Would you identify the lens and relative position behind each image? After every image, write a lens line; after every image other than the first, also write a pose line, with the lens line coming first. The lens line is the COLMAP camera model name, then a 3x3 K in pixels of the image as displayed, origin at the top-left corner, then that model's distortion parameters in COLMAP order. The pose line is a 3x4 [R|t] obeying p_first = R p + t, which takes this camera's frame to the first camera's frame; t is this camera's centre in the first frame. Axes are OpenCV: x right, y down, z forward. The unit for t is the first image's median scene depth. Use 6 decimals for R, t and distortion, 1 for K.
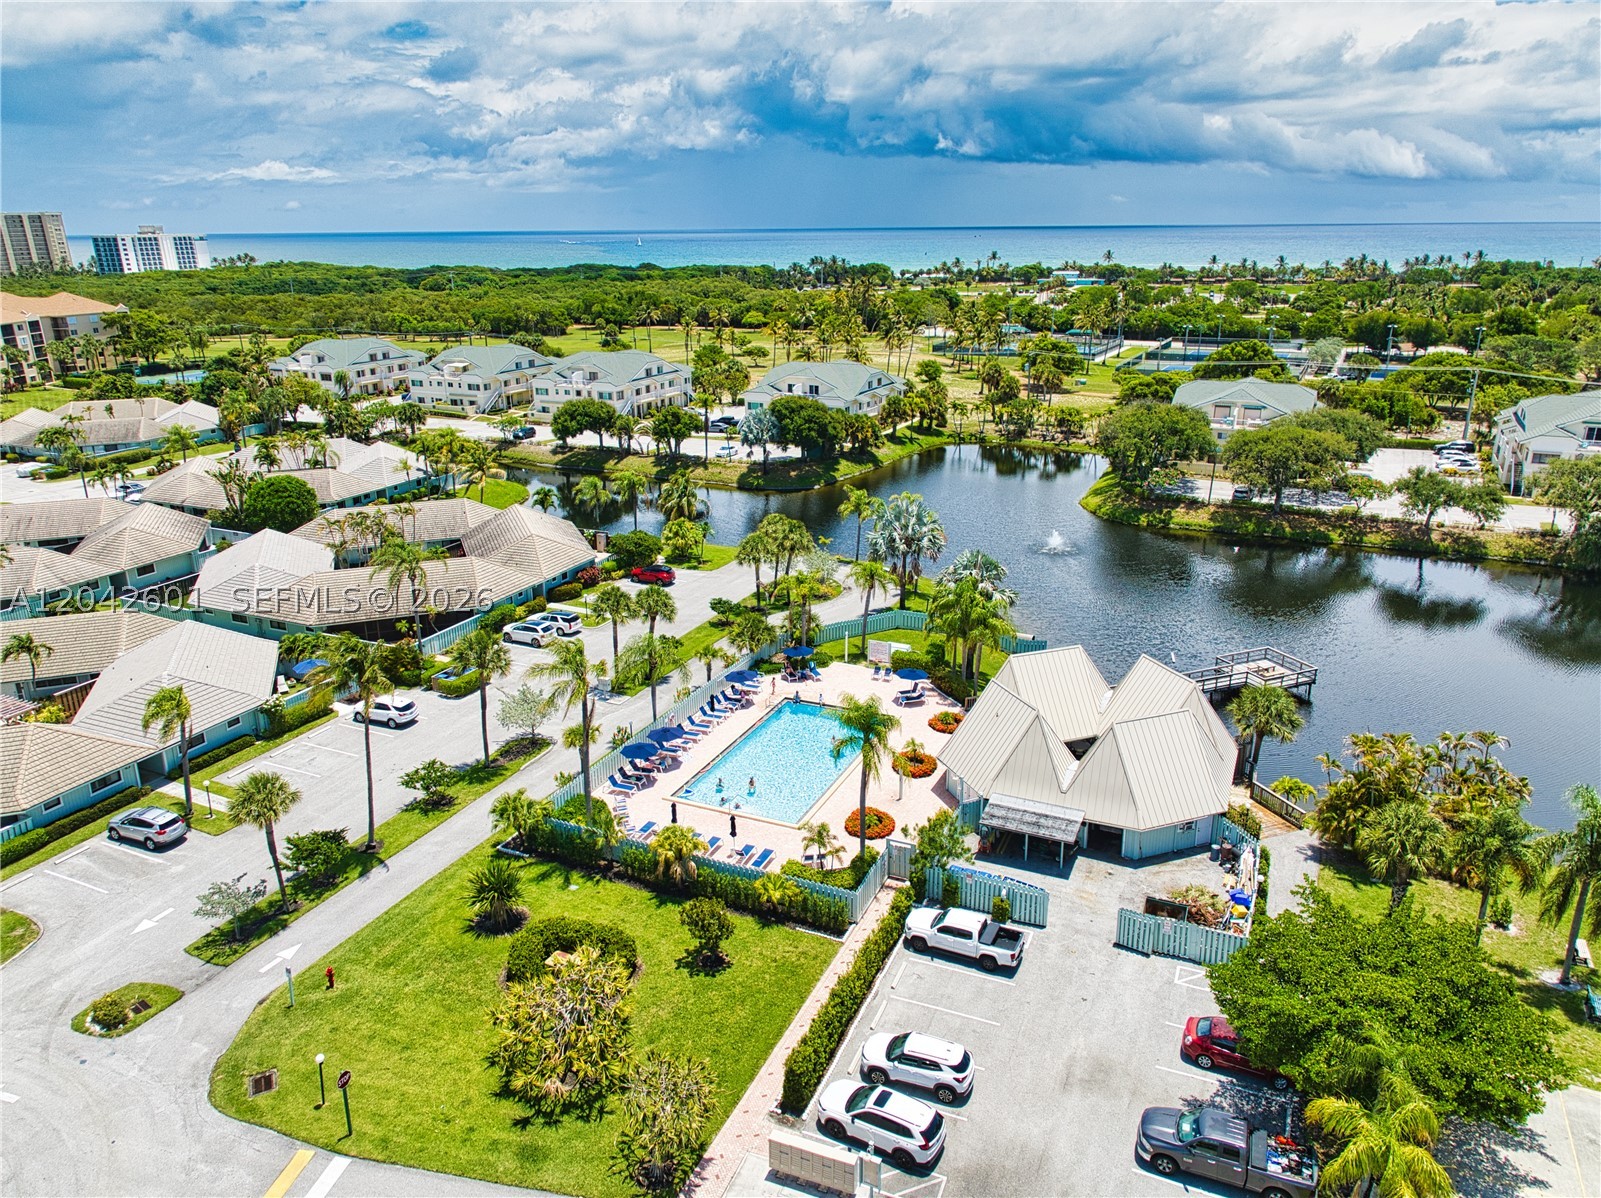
lens RADIAL K [[1101.4, 0, 800.5], [0, 1101.4, 599.0], [0, 0, 1]] dist [-0.024957, -0.001770]
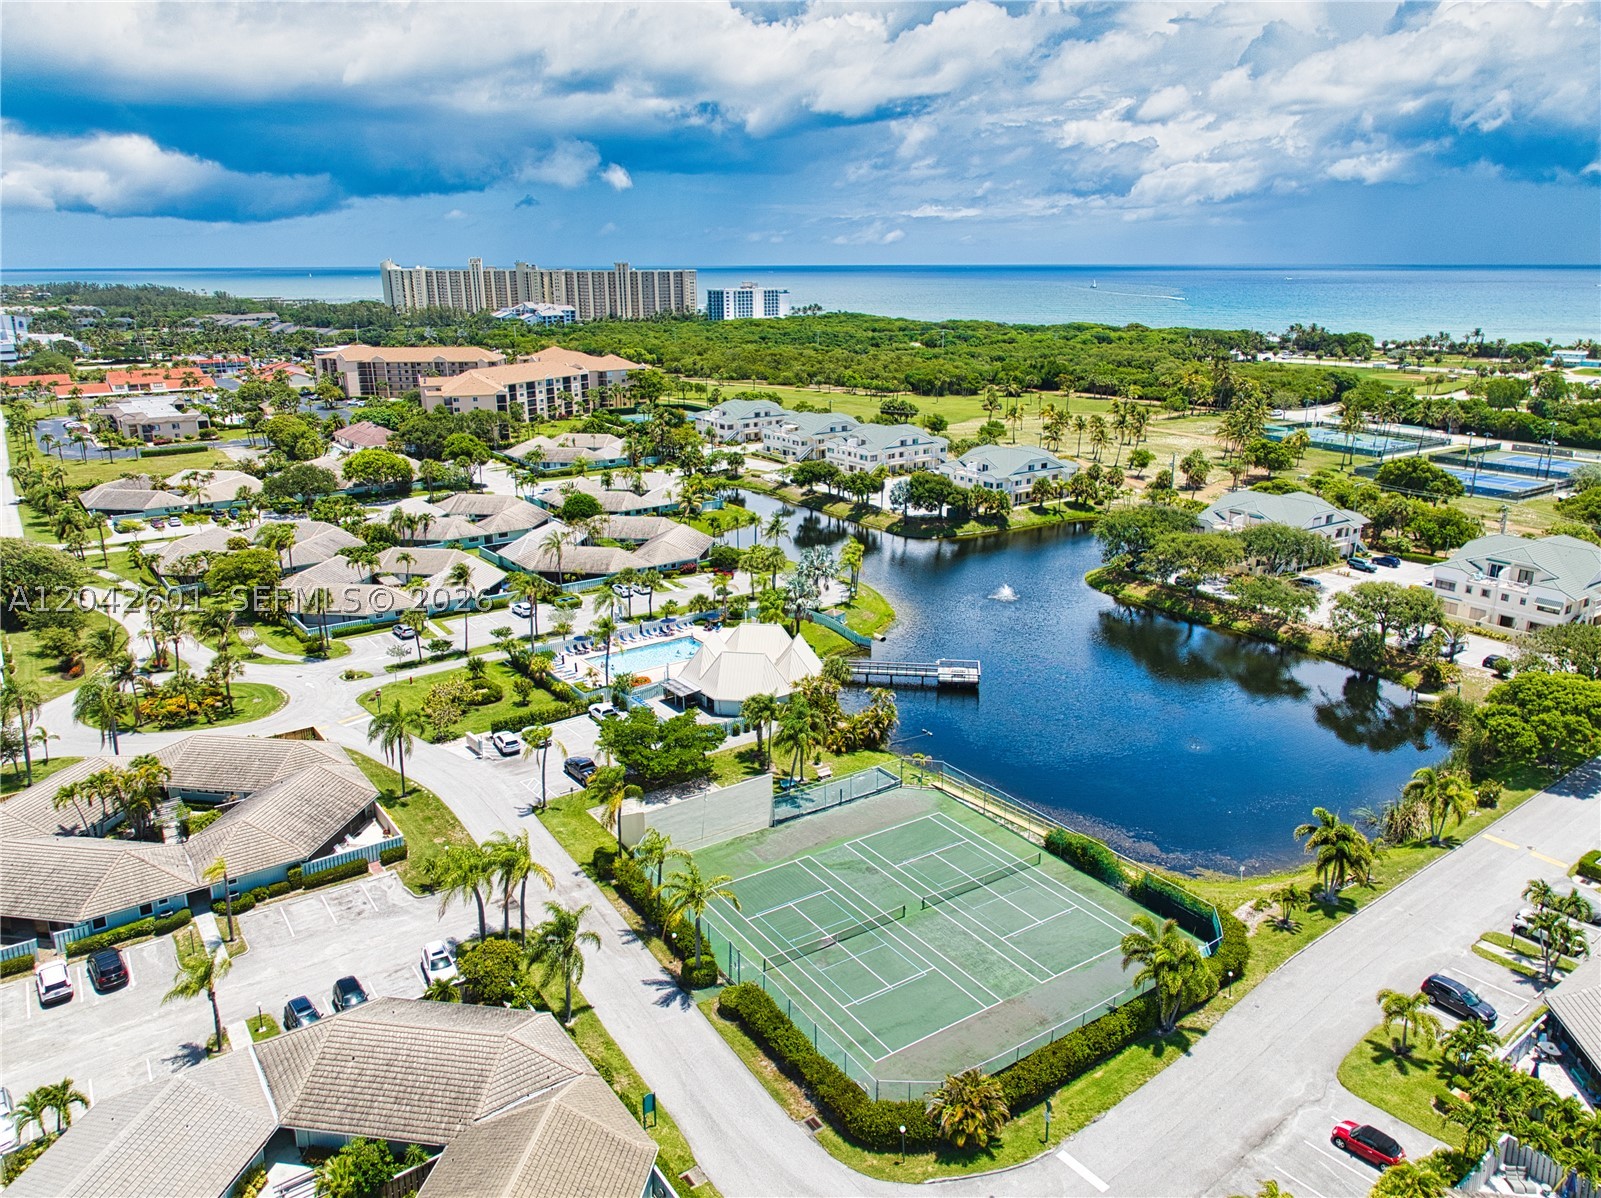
lens RADIAL K [[1101.4, 0, 800.5], [0, 1101.4, 599.0], [0, 0, 1]] dist [-0.024957, -0.001770]
pose [[0.860652, 0.147461, -0.487374, 0.399685], [-0.160044, 0.986980, 0.016002, -0.013691], [0.483388, 0.064229, 0.873047, -0.220405]]
